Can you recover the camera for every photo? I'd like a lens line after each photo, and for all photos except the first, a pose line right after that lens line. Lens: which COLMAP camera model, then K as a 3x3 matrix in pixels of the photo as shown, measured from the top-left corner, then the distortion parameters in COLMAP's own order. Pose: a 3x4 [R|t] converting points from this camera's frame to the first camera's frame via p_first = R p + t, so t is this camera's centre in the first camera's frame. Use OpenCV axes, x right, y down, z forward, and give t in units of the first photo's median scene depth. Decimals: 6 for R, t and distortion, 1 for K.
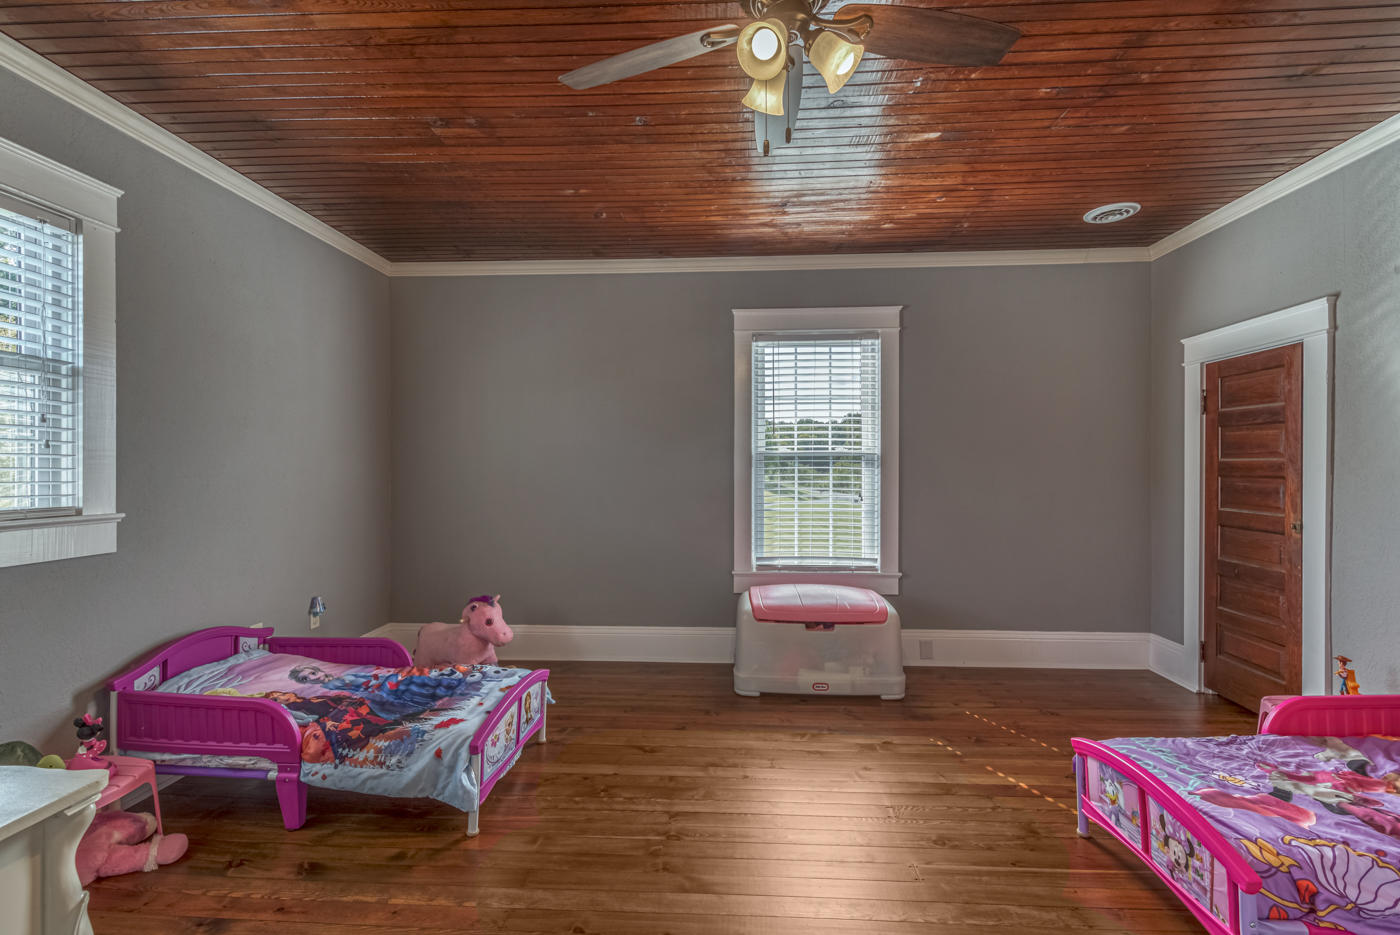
lens RADIAL K [[603.7, 0, 698.1], [0, 603.7, 471.1], [0, 0, 1]] dist [0.000858, 0.000048]
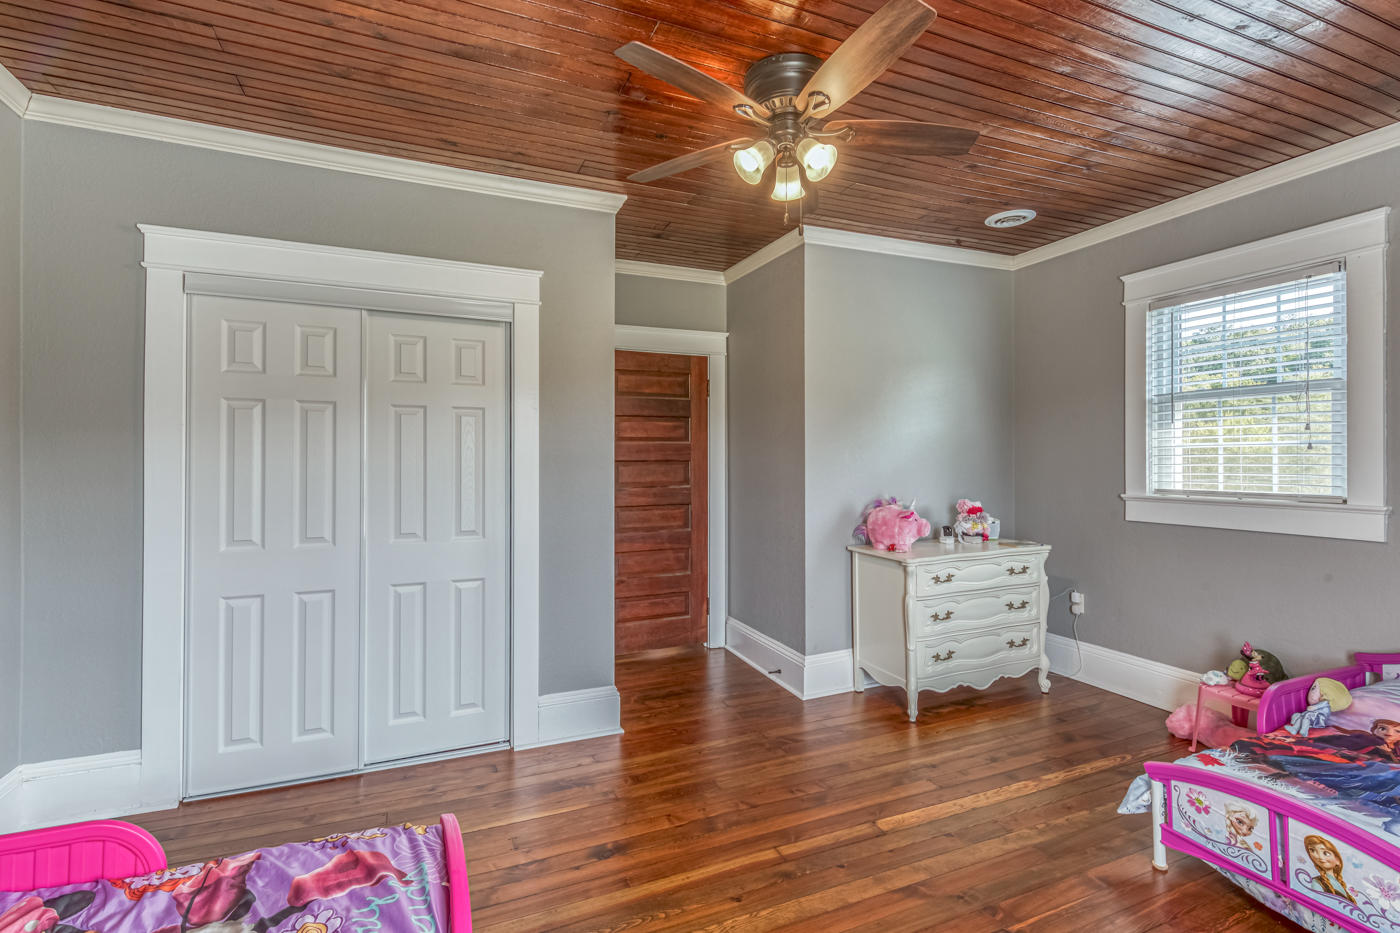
lens RADIAL K [[649.3, 0, 697.5], [0, 649.3, 452.3], [0, 0, 1]] dist [0.000314, 0.000018]
pose [[-0.896922, -0.000296, -0.442189, 0.656010], [0.001522, 0.999992, -0.003756, -0.024995], [0.442186, -0.004042, -0.896914, 1.495246]]
